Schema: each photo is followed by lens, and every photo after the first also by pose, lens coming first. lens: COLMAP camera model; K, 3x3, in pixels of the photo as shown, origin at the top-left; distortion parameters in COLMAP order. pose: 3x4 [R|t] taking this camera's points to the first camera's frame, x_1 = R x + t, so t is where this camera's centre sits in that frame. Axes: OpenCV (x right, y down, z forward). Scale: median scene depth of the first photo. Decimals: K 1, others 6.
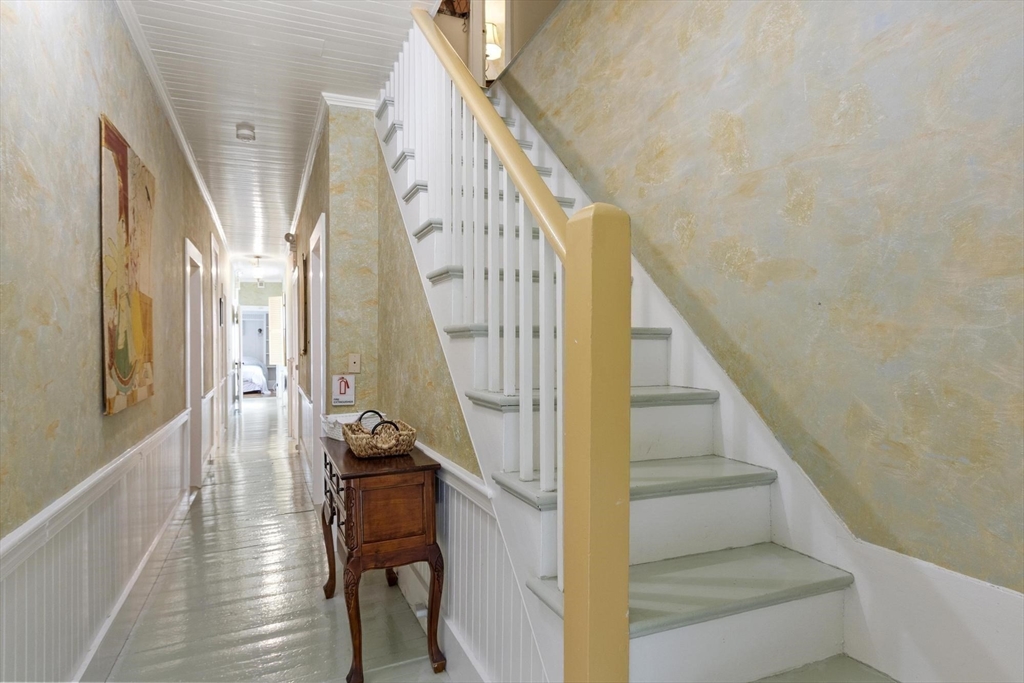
lens RADIAL K [[563.9, 0, 509.4], [0, 563.9, 344.0], [0, 0, 1]] dist [-0.002237, -0.000089]
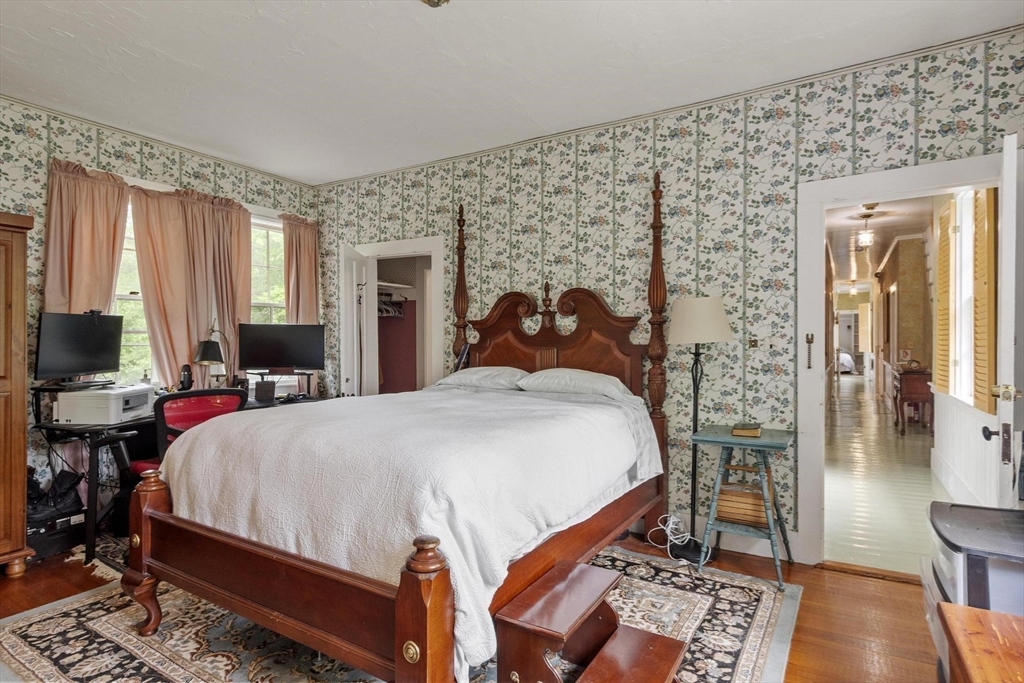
lens RADIAL K [[527.5, 0, 511.4], [0, 527.5, 340.9], [0, 0, 1]] dist [0.001692, 0.000176]
pose [[0.565808, 0.004866, -0.824523, 0.267684], [0.001005, 0.999978, 0.006591, 0.000116], [0.824537, -0.004558, 0.565790, -0.726279]]
